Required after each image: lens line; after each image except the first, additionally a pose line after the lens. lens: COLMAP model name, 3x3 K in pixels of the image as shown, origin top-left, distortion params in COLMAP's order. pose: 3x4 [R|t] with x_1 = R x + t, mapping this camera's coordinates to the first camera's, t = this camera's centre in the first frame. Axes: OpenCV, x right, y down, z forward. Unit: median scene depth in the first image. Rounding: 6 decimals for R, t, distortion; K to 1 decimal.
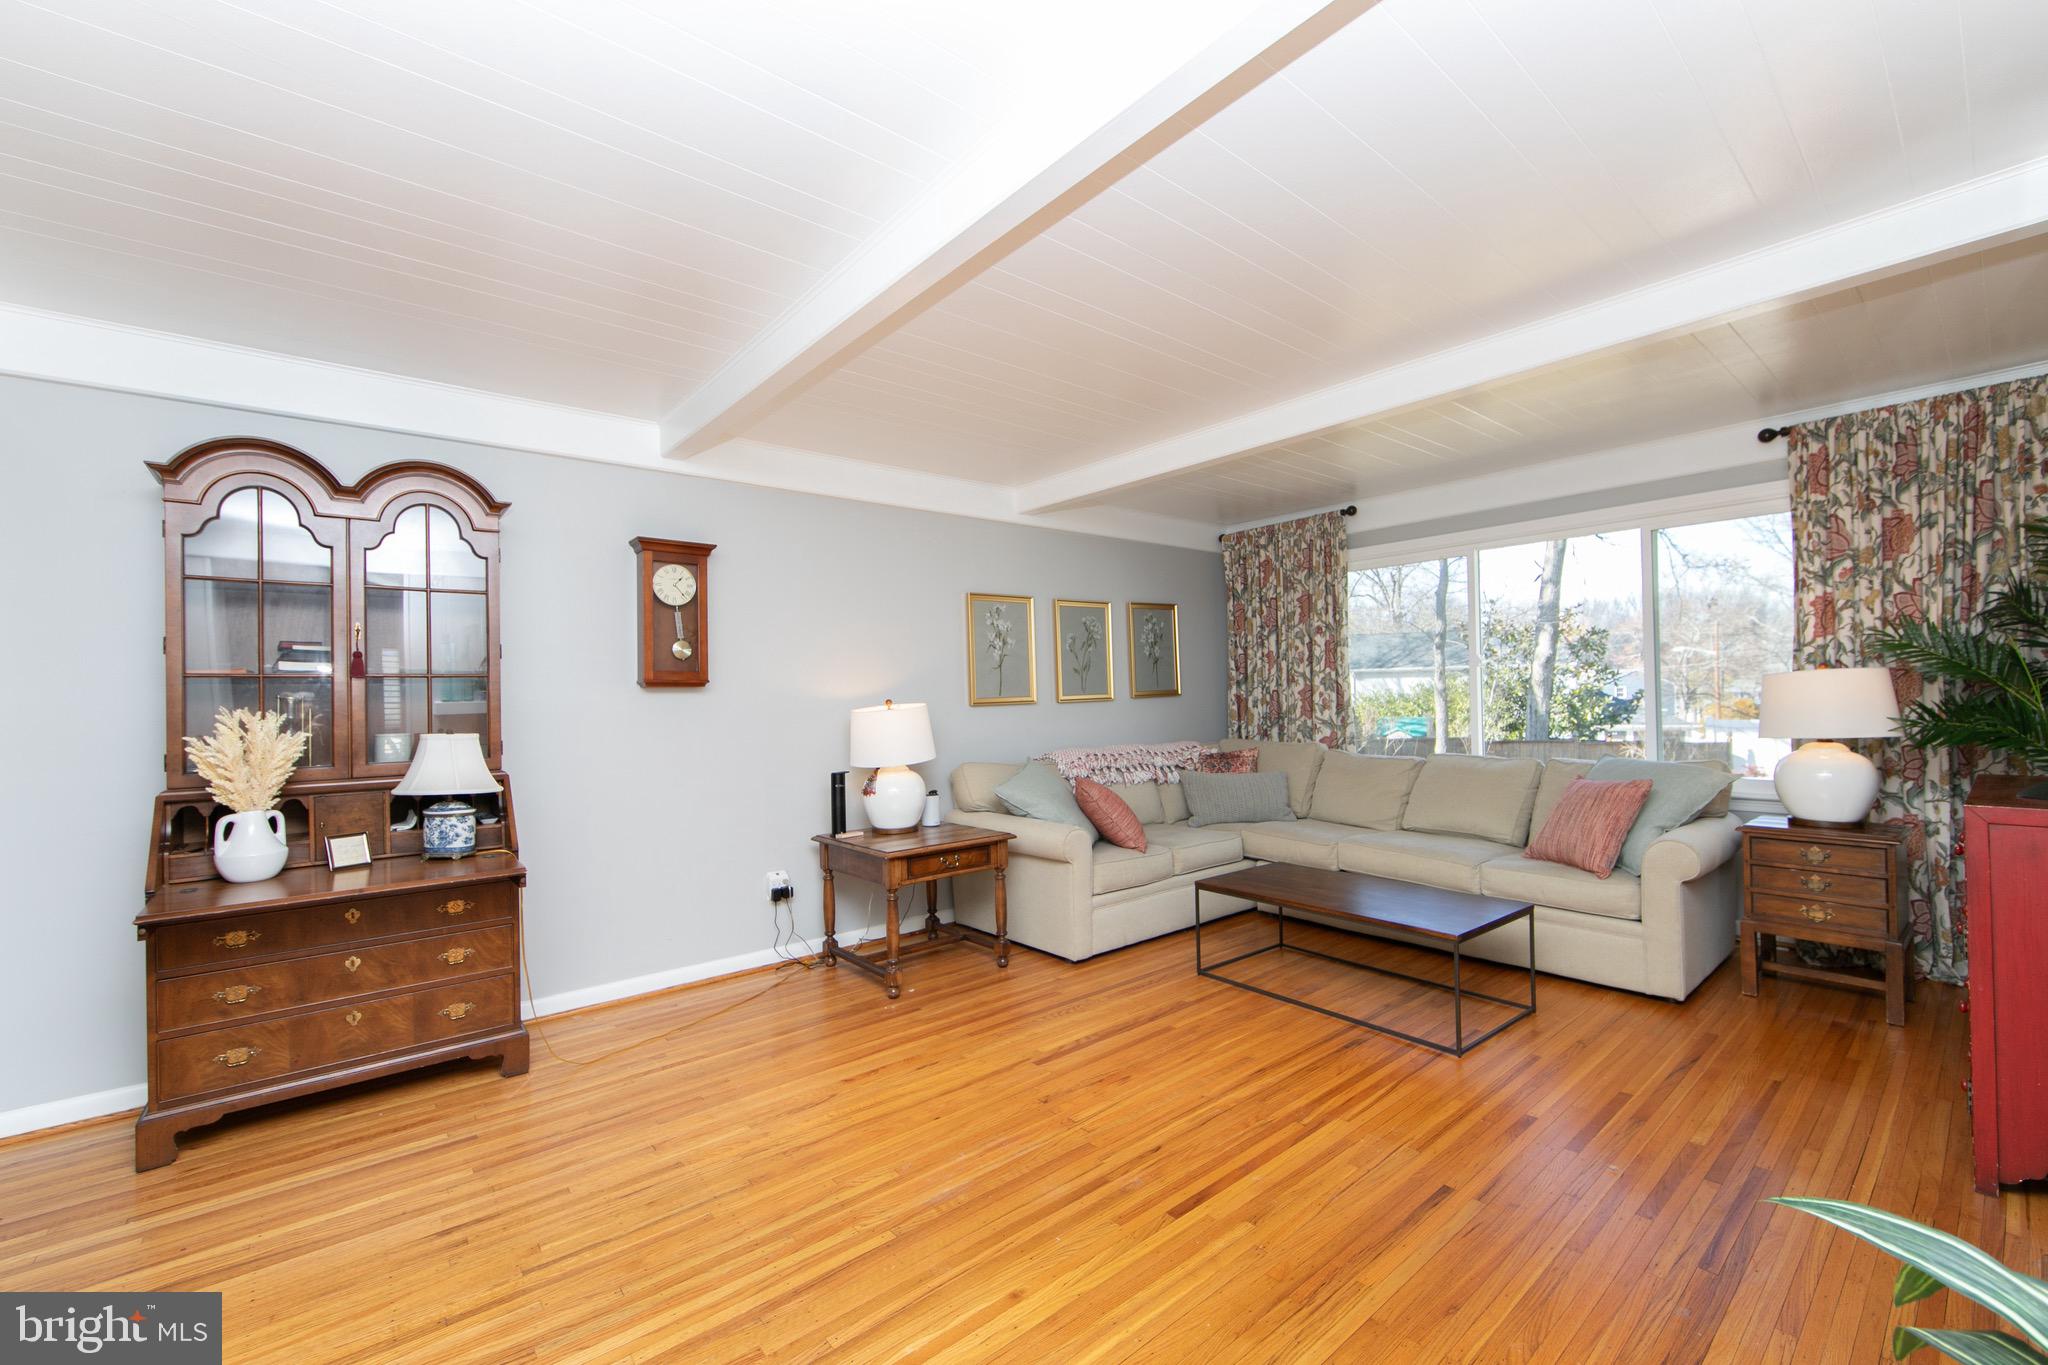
lens RADIAL K [[842.1, 0, 1026.8], [0, 842.1, 685.2], [0, 0, 1]] dist [-0.004865, 0.000156]
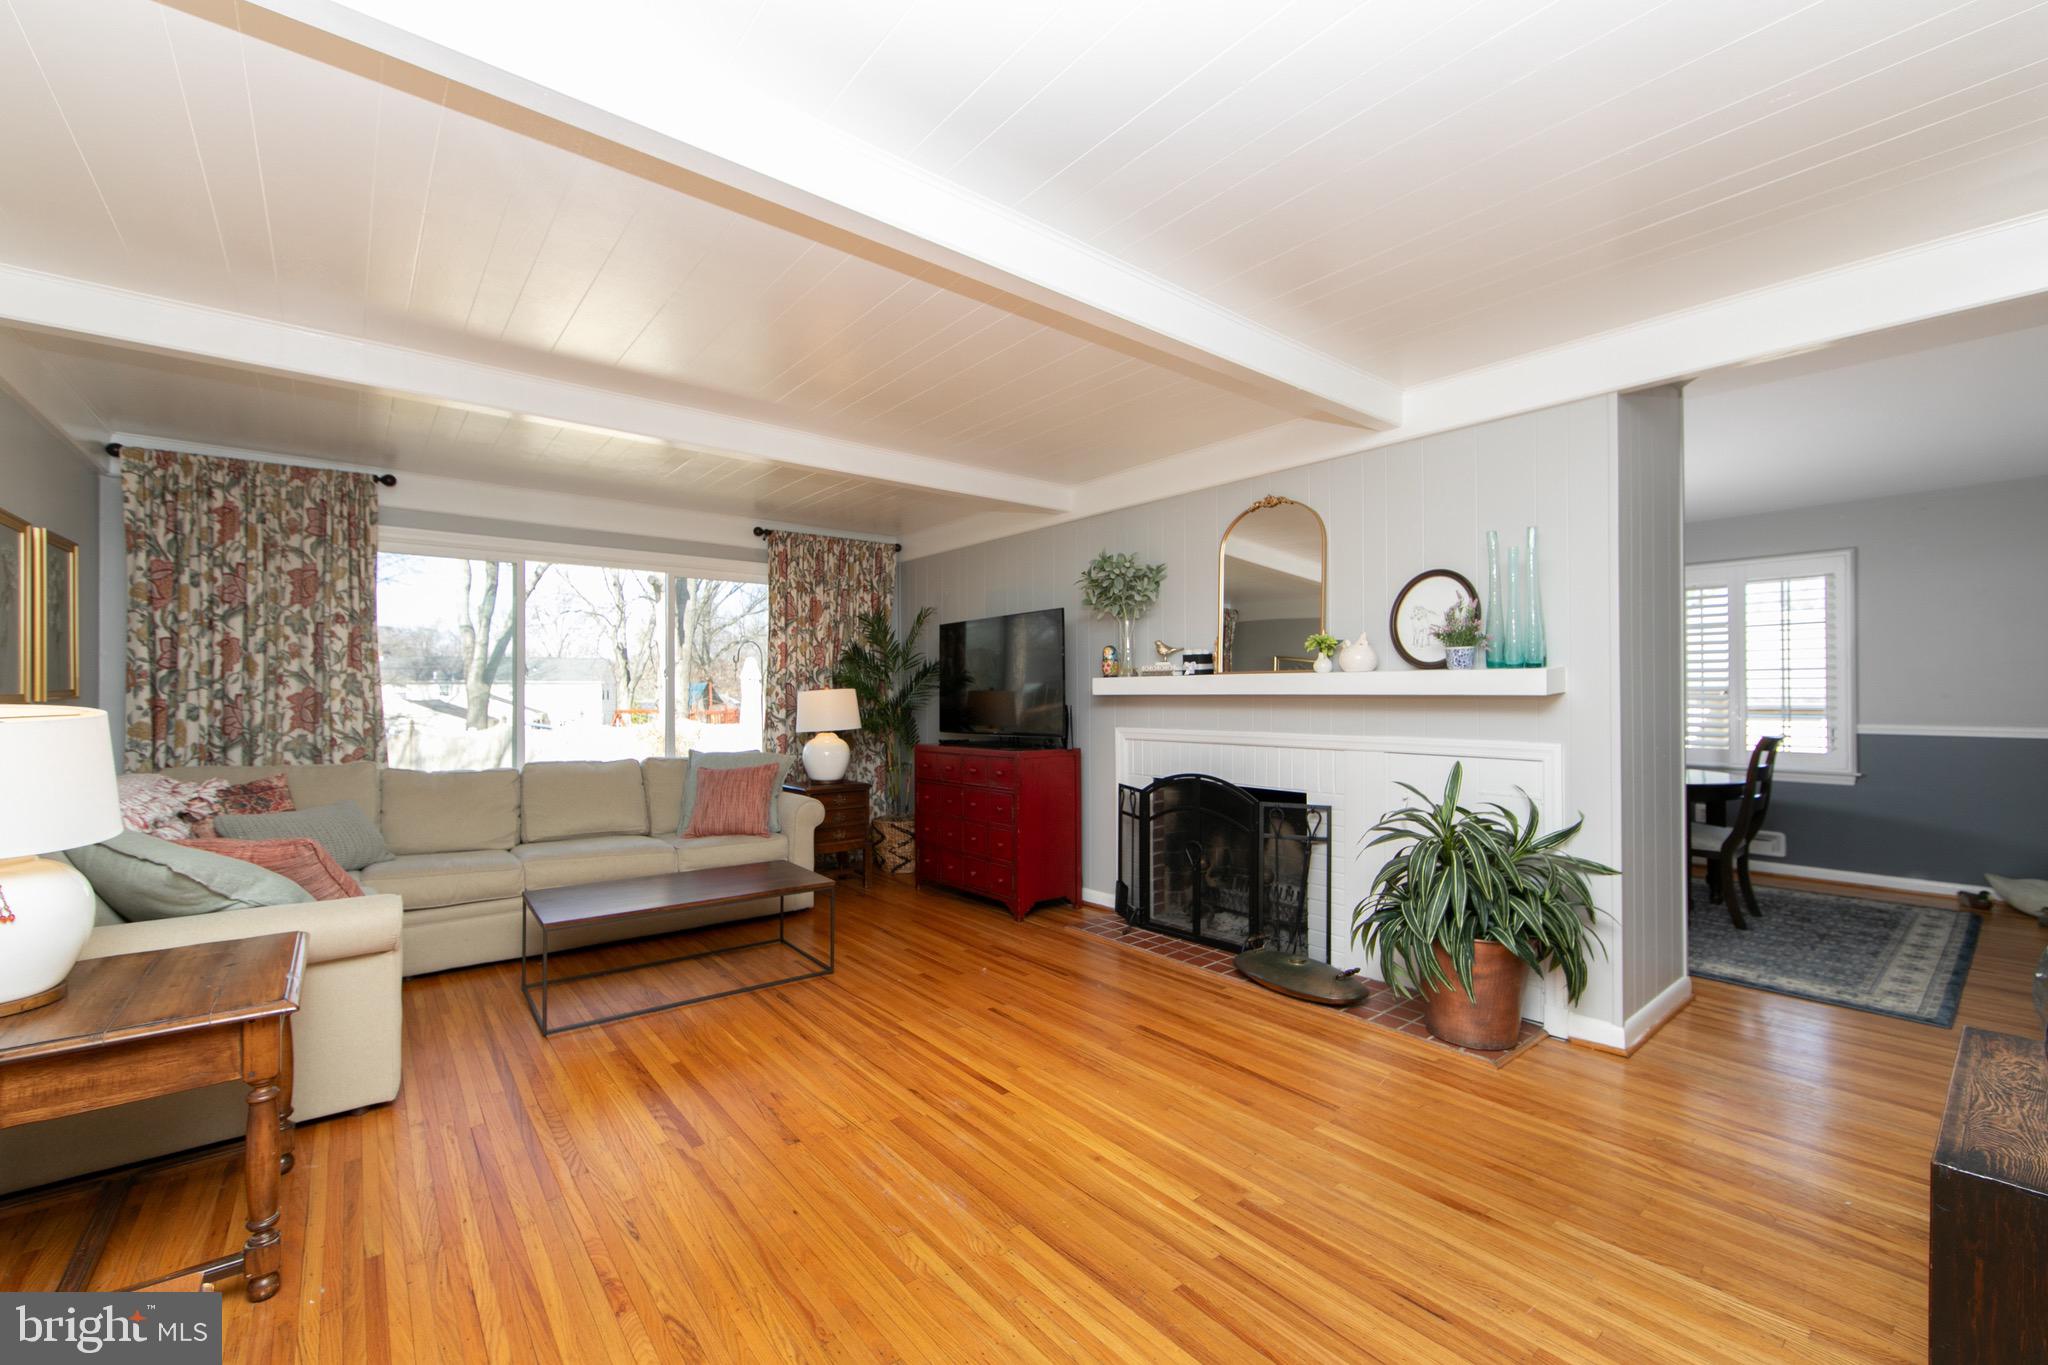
lens RADIAL K [[842.1, 0, 1027.2], [0, 842.1, 692.1], [0, 0, 1]] dist [-0.004865, 0.000156]
pose [[0.001912, 0.021602, 0.999765, -0.592820], [-0.014181, 0.999667, -0.021573, 0.014474], [-0.999898, -0.014137, 0.002217, 0.494684]]
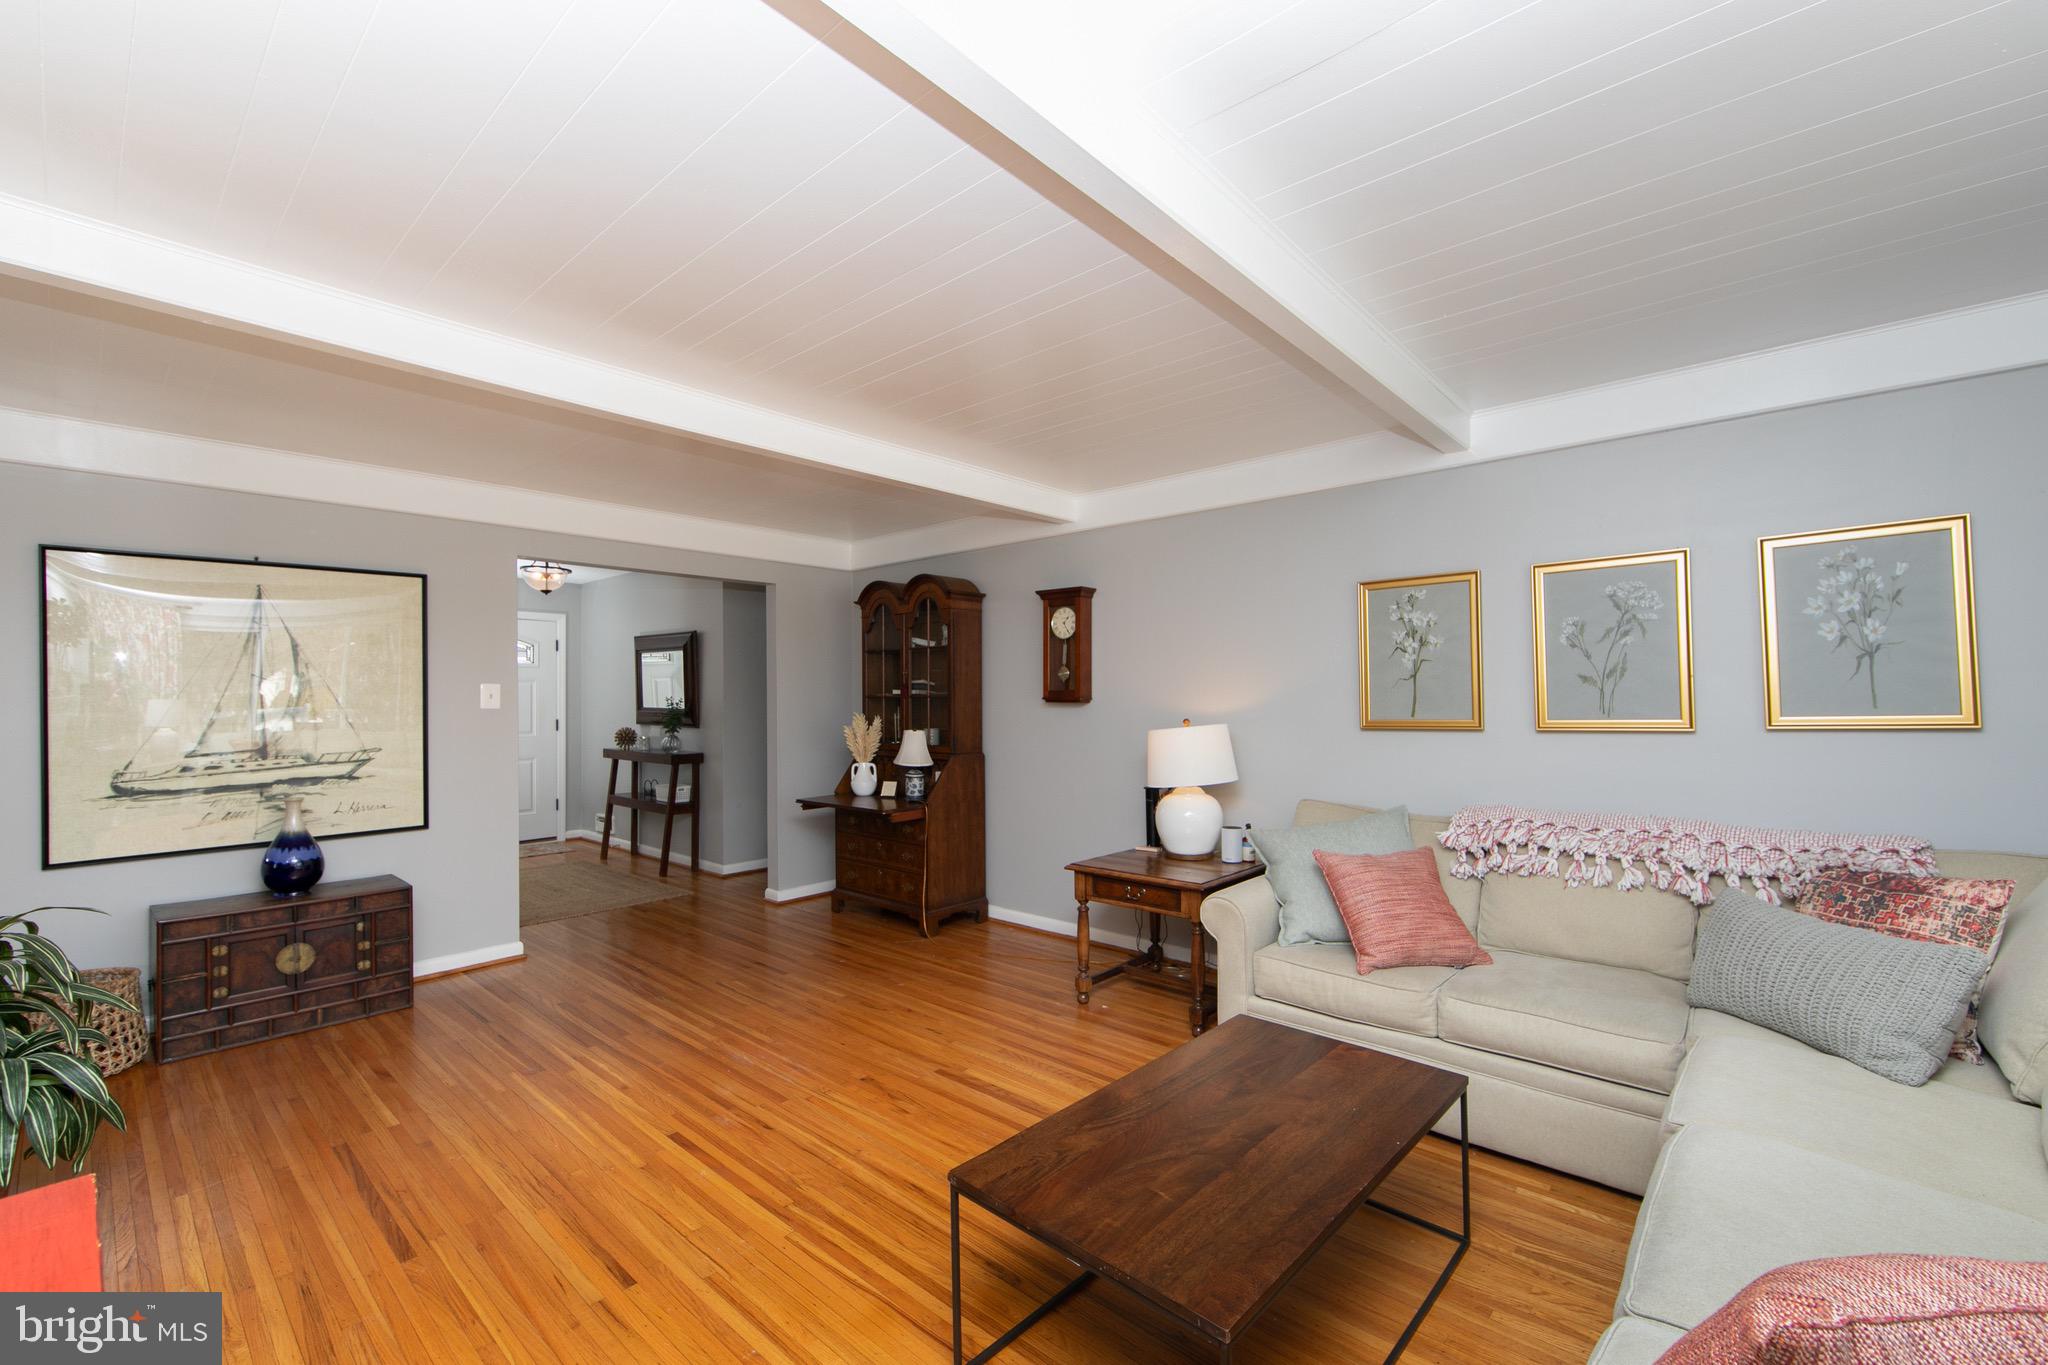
lens RADIAL K [[842.1, 0, 1013.3], [0, 842.1, 682.4], [0, 0, 1]] dist [-0.004865, 0.000156]
pose [[0.144586, 0.003302, -0.989487, 0.786687], [0.021913, 0.999739, 0.006538, -0.036542], [0.989250, -0.022628, 0.144476, 0.688735]]
